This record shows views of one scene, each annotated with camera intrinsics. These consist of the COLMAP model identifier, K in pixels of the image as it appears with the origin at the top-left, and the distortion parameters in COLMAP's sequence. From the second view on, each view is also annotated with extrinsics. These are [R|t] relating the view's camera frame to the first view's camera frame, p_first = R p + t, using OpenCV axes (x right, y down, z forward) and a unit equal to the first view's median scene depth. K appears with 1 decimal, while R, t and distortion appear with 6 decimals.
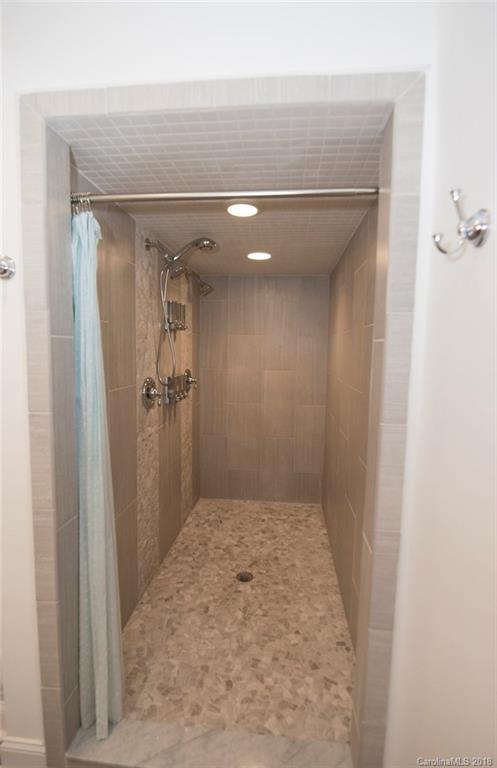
lens RADIAL K [[399.2, 0, 248.5], [0, 399.2, 384.0], [0, 0, 1]] dist [-0.003405, -0.001054]
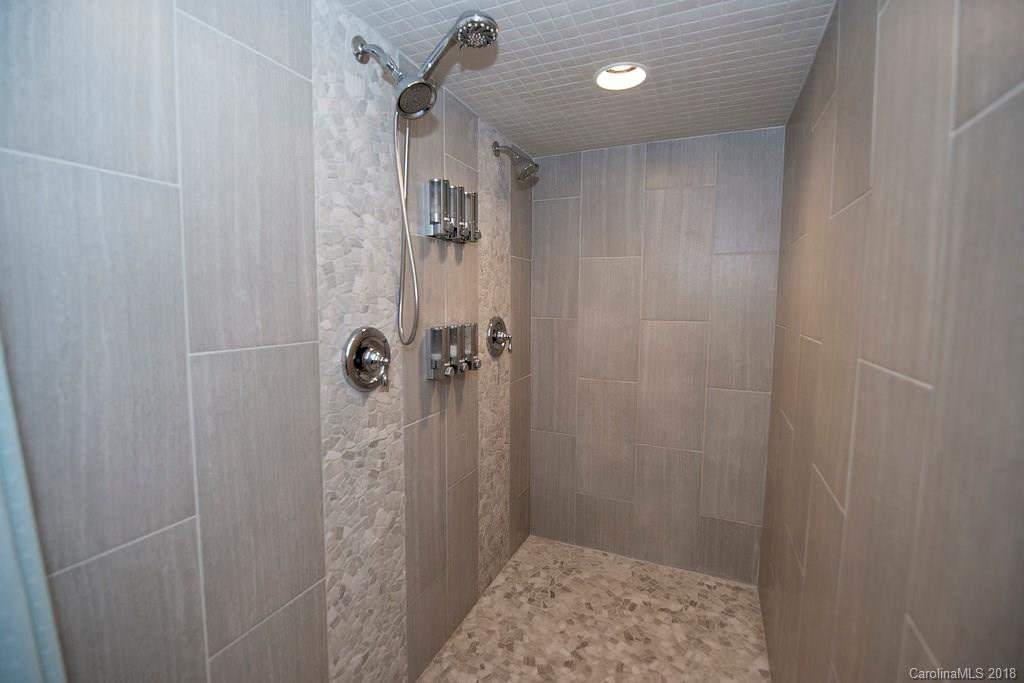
lens RADIAL K [[468.7, 0, 501.8], [0, 468.7, 336.4], [0, 0, 1]] dist [-0.011655, -0.000305]
pose [[0.946753, 0.018464, -0.321431, 0.067378], [-0.023197, 0.999672, -0.010898, -0.002012], [0.321124, 0.017774, 0.946870, 0.375744]]
